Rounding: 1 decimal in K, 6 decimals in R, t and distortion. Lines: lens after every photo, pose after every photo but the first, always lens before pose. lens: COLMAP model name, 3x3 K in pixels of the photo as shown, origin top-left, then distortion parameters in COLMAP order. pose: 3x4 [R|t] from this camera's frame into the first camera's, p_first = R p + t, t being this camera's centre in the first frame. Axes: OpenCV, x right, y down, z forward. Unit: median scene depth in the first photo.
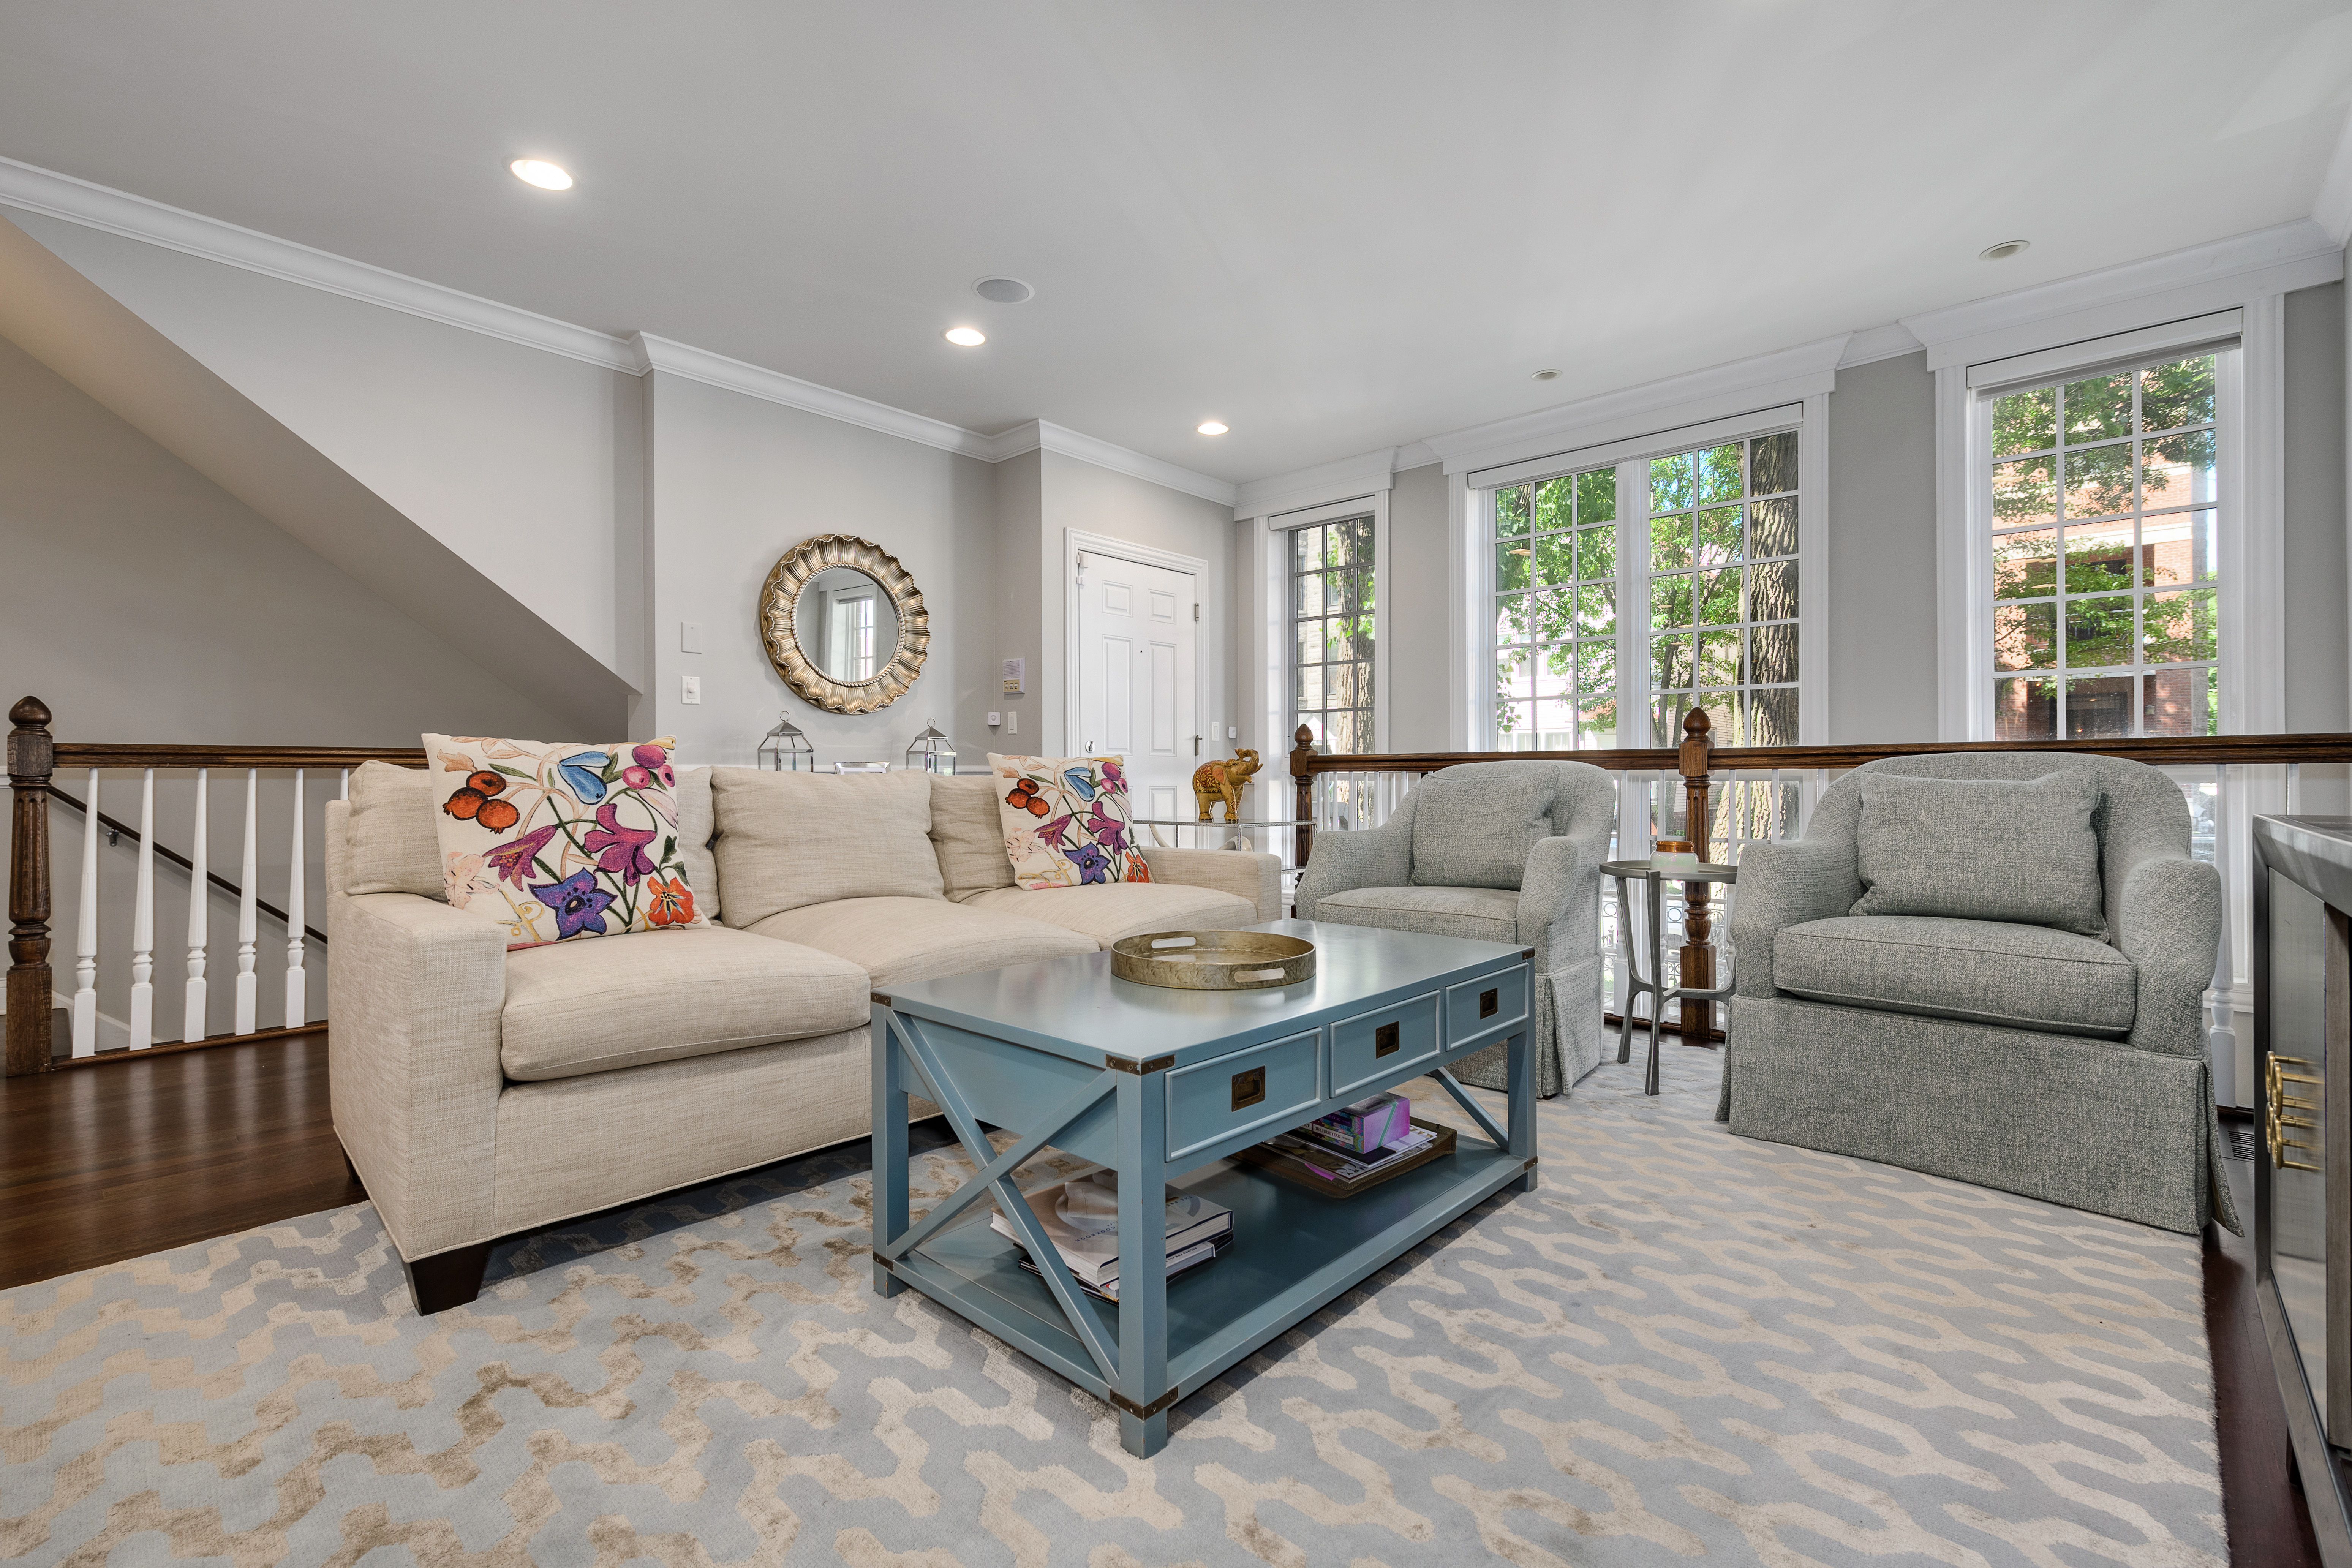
lens RADIAL K [[1010.7, 0, 1175.2], [0, 1010.7, 774.2], [0, 0, 1]] dist [0.013293, -0.000173]
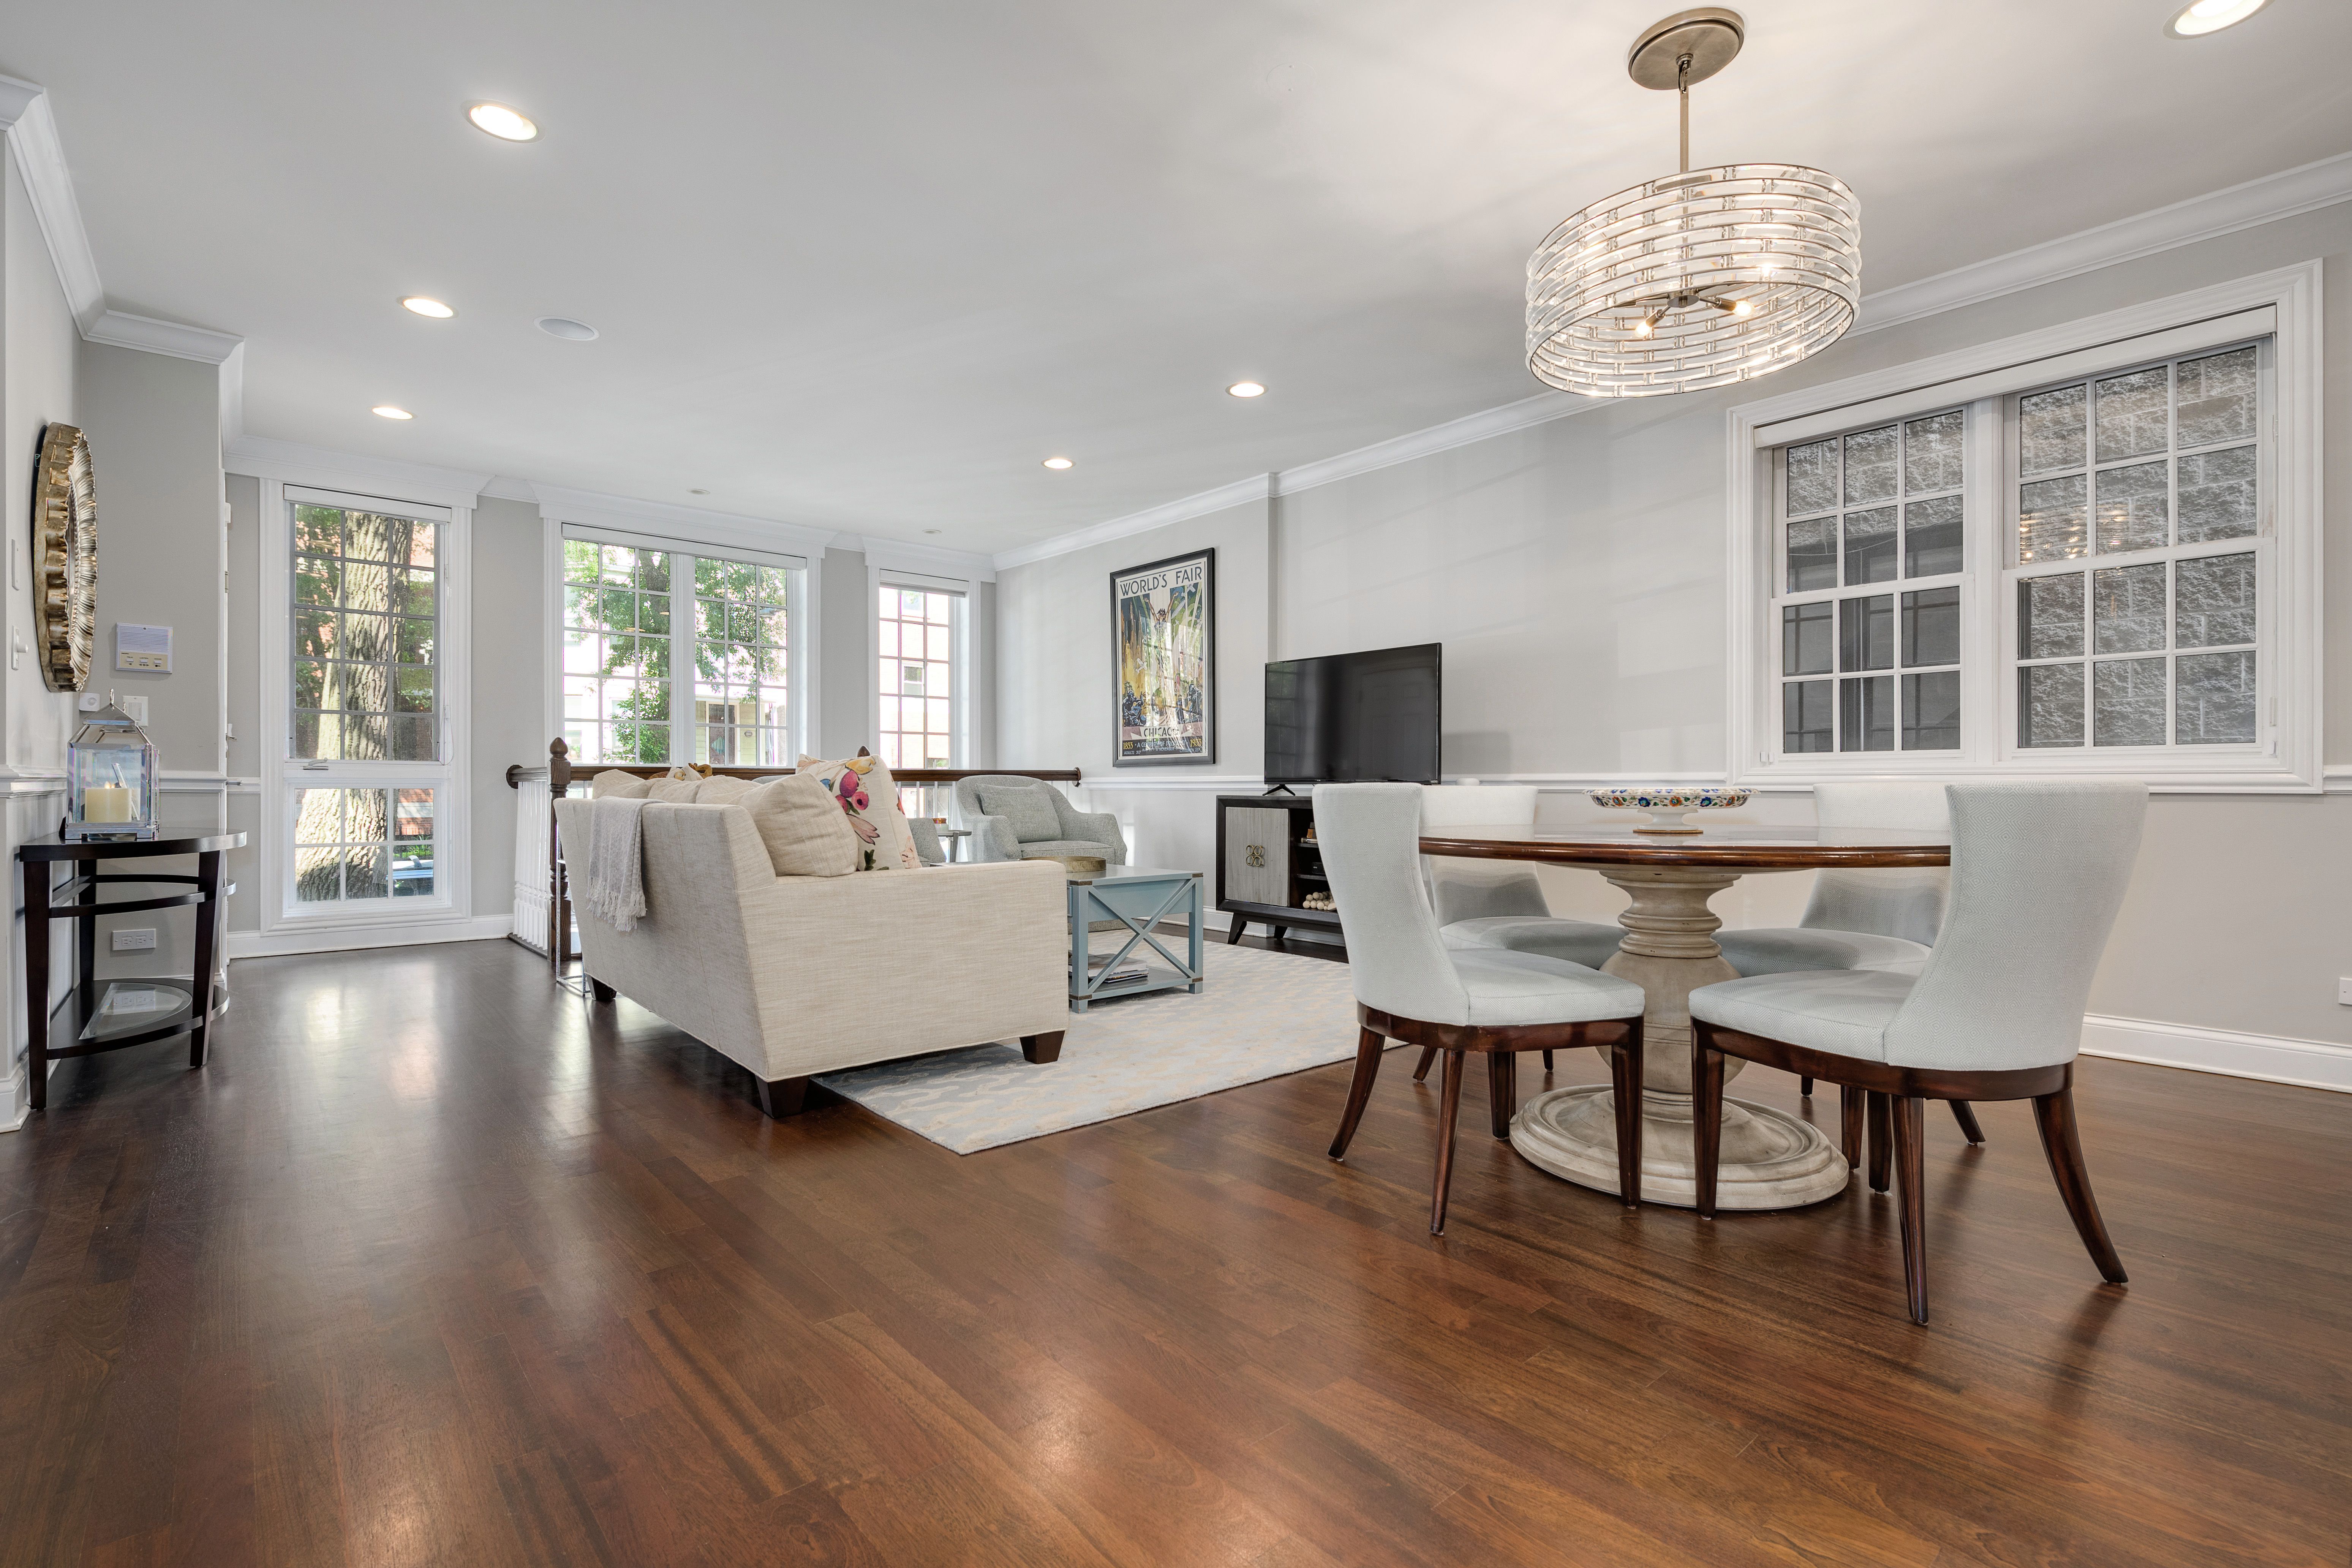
lens RADIAL K [[1086.3, 0, 1169.3], [0, 1086.3, 795.4], [0, 0, 1]] dist [0.002297, -0.002079]
pose [[0.111757, -0.009103, 0.993694, -1.432202], [-0.001548, 0.999955, 0.009334, 0.002706], [-0.993734, -0.002581, 0.111738, 0.289639]]
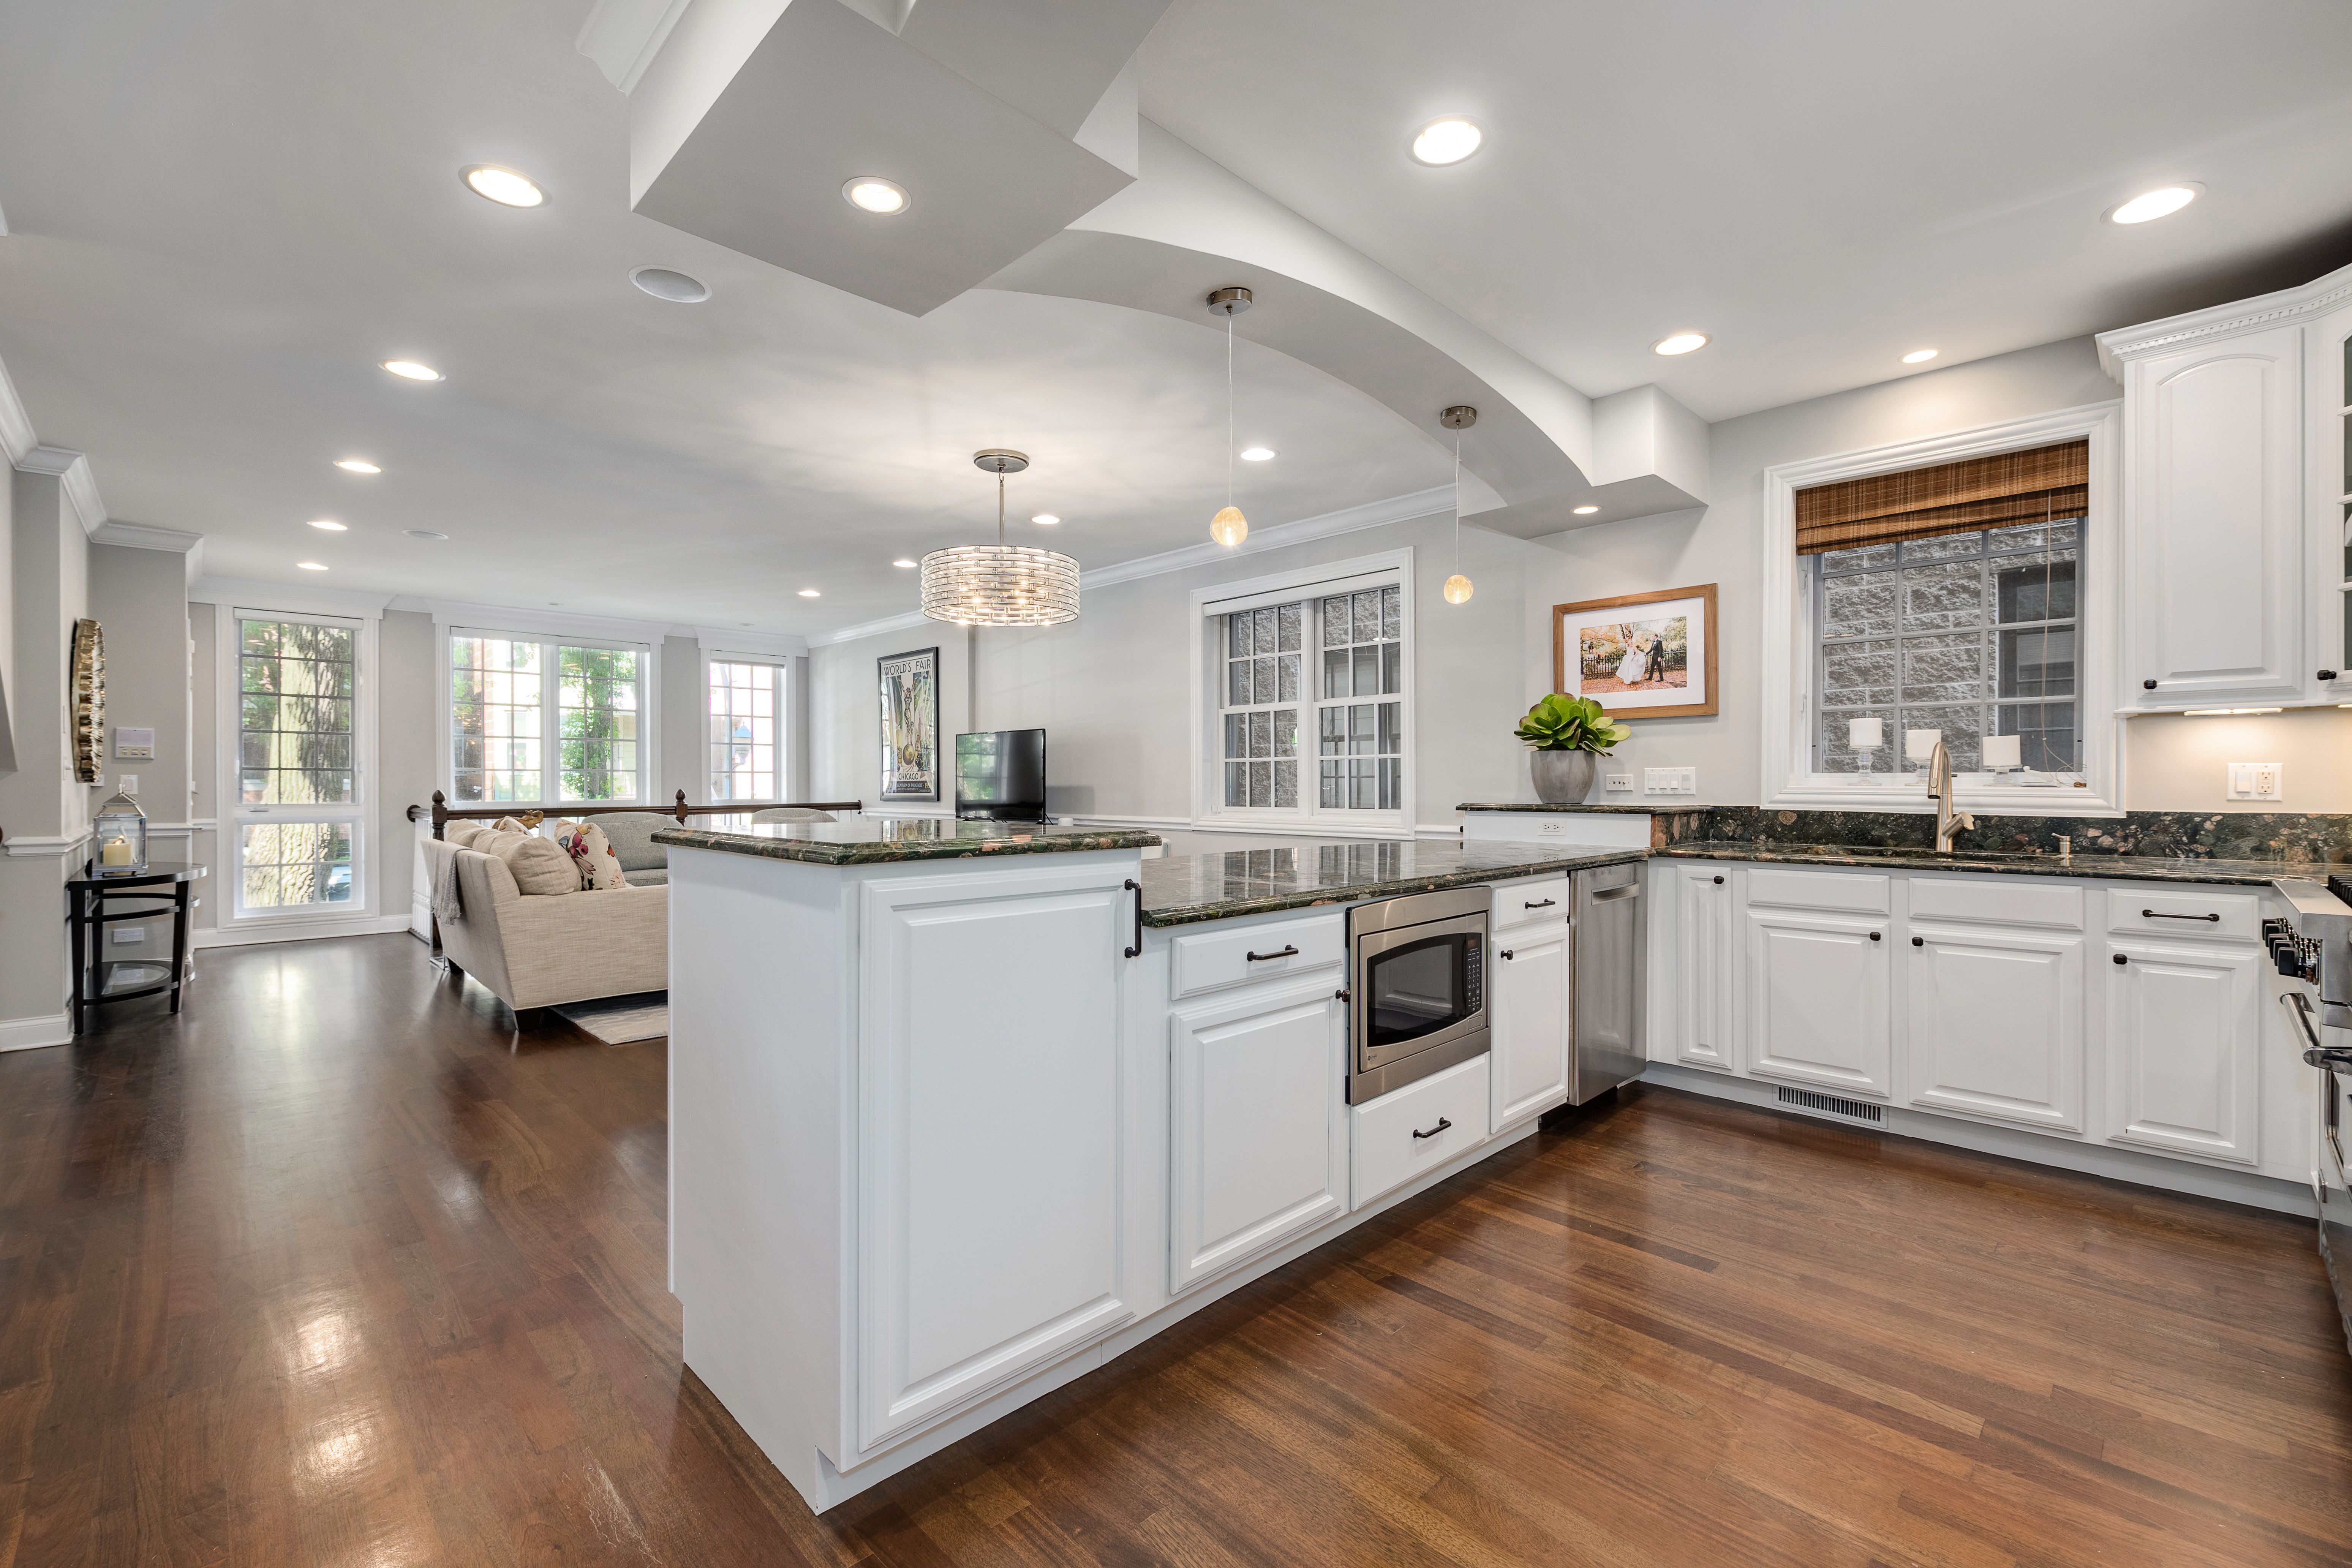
lens RADIAL K [[1002.8, 0, 1177.3], [0, 1002.8, 792.0], [0, 0, 1]] dist [-0.002231, -0.000037]
pose [[0.044794, -0.009045, 0.998955, -2.001103], [0.000949, 0.999959, 0.009011, -0.085039], [-0.998996, 0.000544, 0.044800, -0.313551]]
